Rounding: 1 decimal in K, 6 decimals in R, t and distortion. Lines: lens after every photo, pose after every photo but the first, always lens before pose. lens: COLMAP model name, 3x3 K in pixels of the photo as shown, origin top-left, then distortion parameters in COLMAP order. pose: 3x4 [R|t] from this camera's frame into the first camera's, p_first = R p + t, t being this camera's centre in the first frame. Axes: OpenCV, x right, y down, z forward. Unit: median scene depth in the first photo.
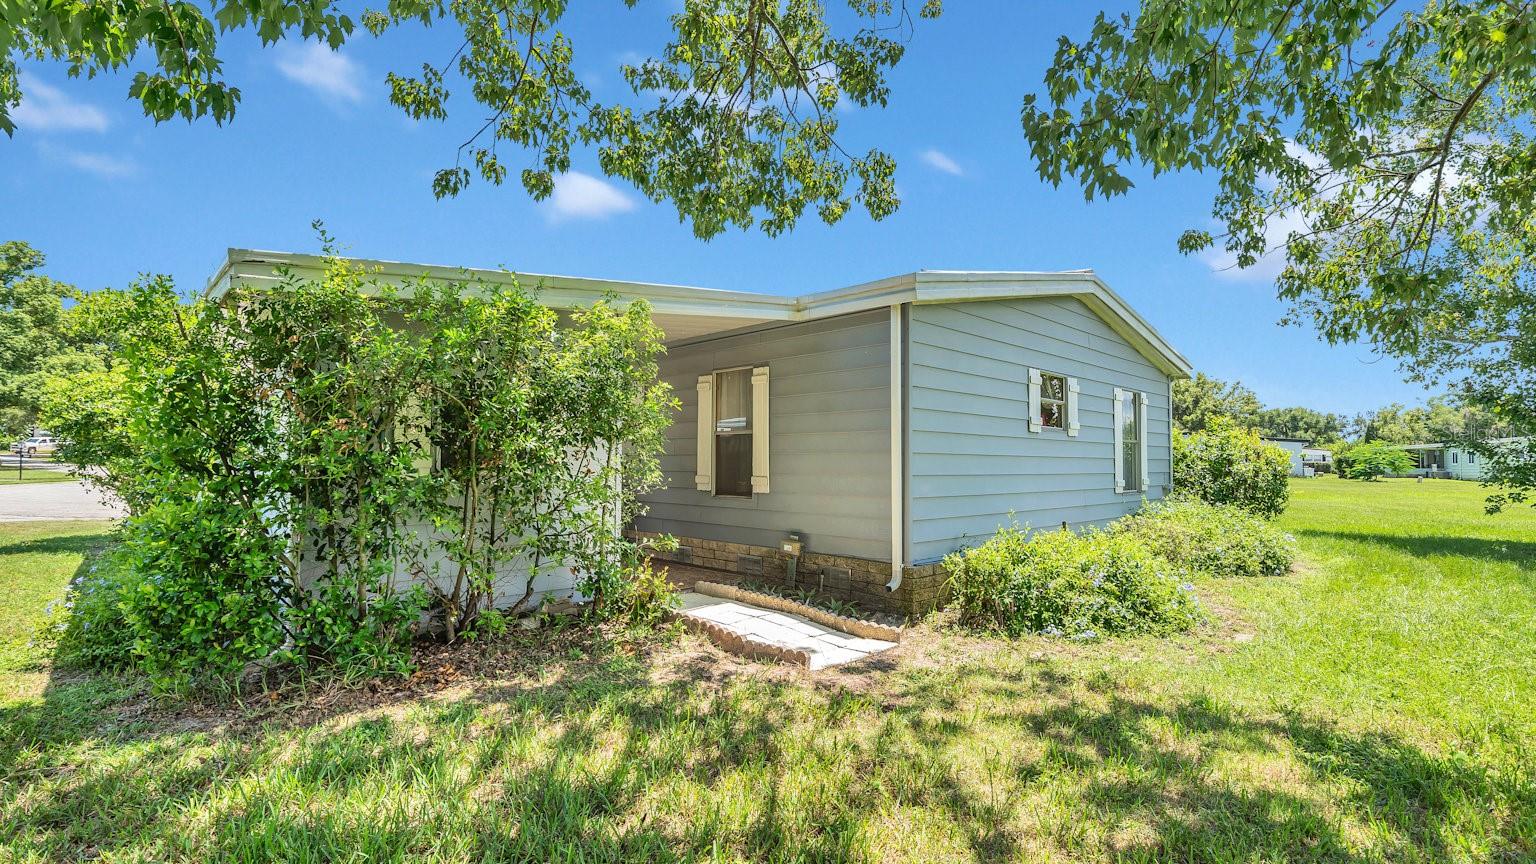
lens RADIAL K [[710.4, 0, 769.9], [0, 710.4, 436.3], [0, 0, 1]] dist [-0.002941, -0.000145]
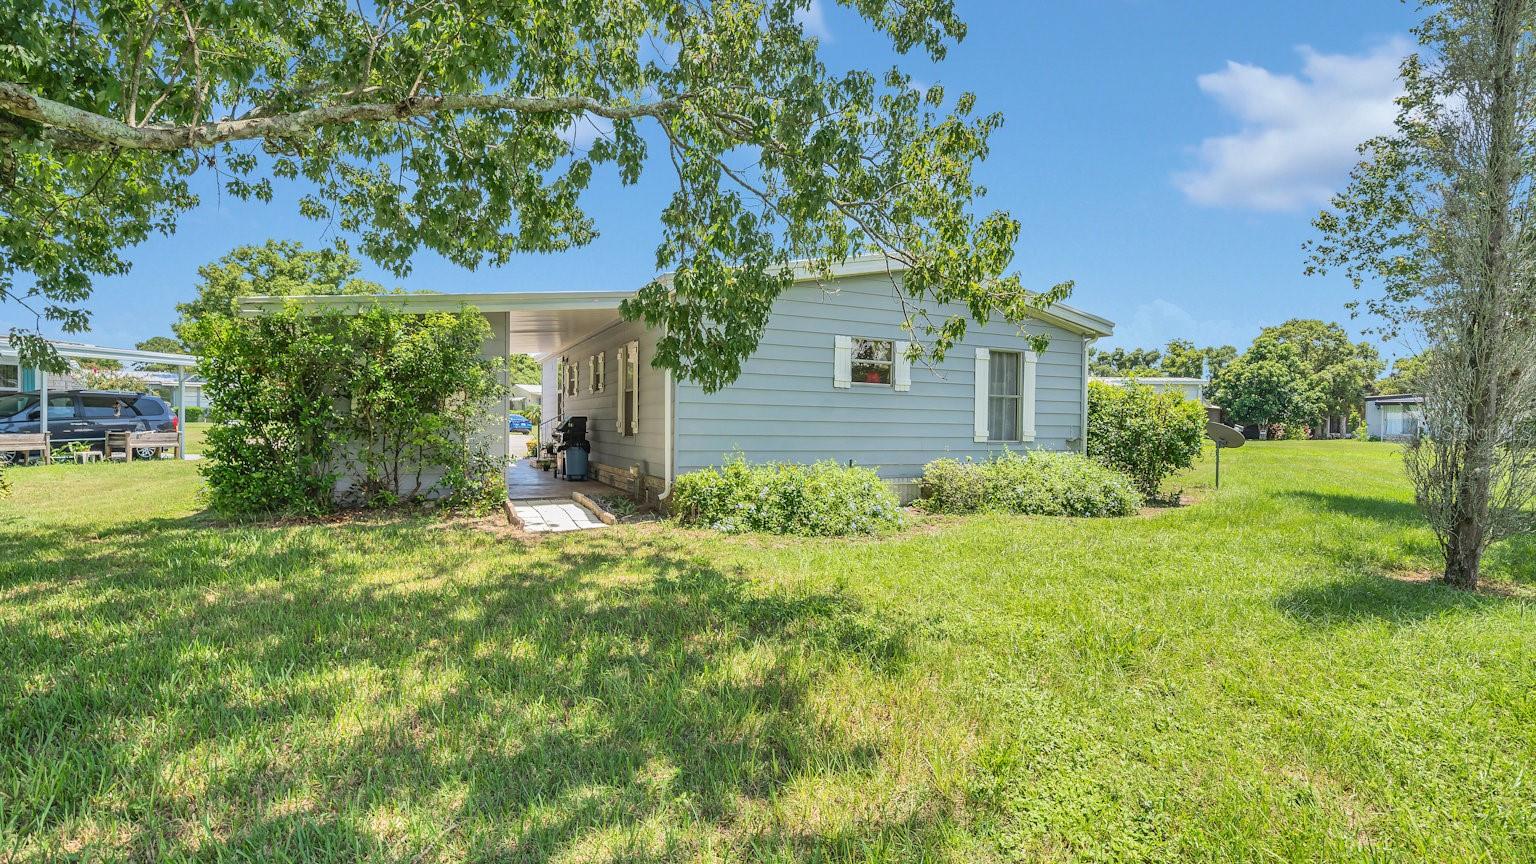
lens RADIAL K [[710.4, 0, 765.1], [0, 710.4, 430.4], [0, 0, 1]] dist [-0.002941, -0.000145]
pose [[0.948159, 0.013297, -0.317517, 0.558620], [0.001106, 0.998980, 0.045139, 0.011800], [0.317793, -0.043150, 0.947178, -0.193912]]
